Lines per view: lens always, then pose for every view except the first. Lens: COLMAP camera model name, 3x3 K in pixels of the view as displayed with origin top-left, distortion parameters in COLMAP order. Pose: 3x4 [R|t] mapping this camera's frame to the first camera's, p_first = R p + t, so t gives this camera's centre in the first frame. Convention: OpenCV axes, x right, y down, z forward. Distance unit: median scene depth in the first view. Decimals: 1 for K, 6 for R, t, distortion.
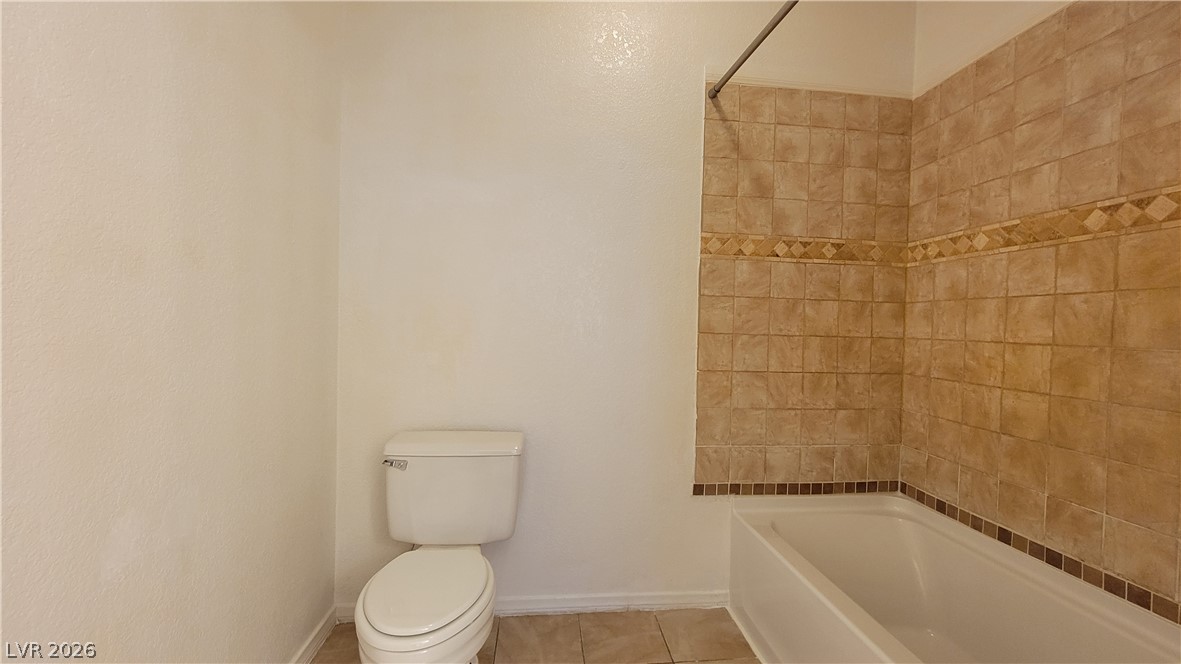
lens RADIAL K [[483.9, 0, 588.1], [0, 483.9, 329.1], [0, 0, 1]] dist [-0.001206, 0.000612]
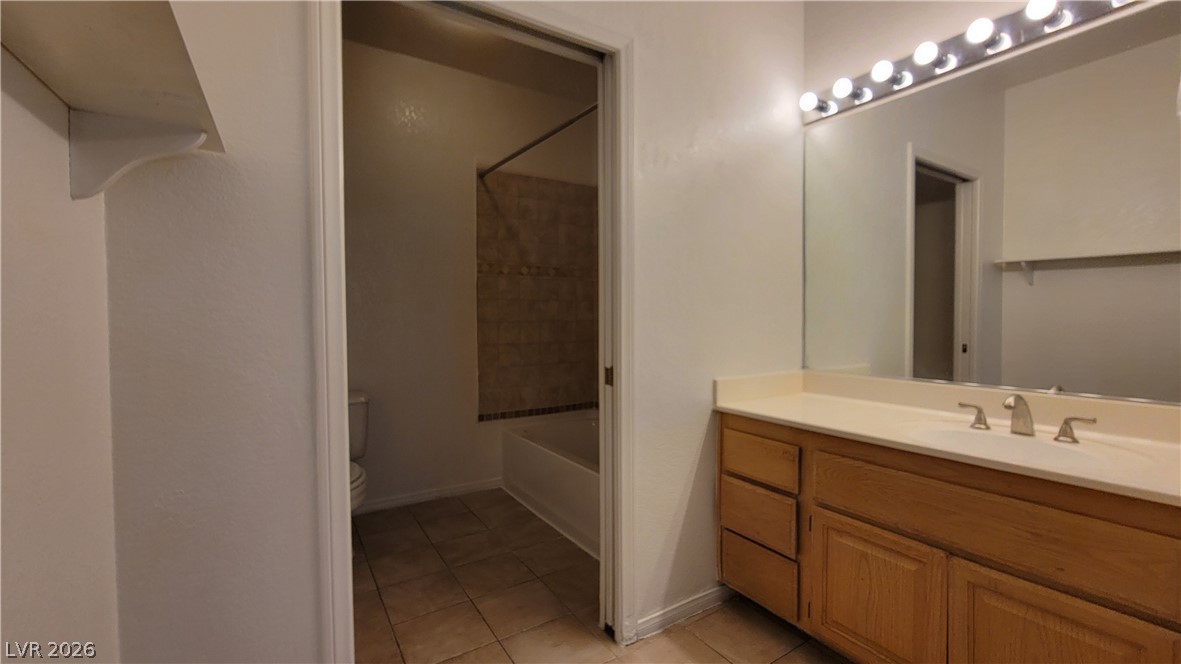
lens RADIAL K [[483.9, 0, 589.0], [0, 483.9, 326.5], [0, 0, 1]] dist [-0.001206, 0.000612]
pose [[0.899676, -0.039746, 0.434745, -0.140468], [0.034425, 0.999205, 0.020111, 0.003669], [-0.435199, -0.003127, 0.900329, -0.617930]]
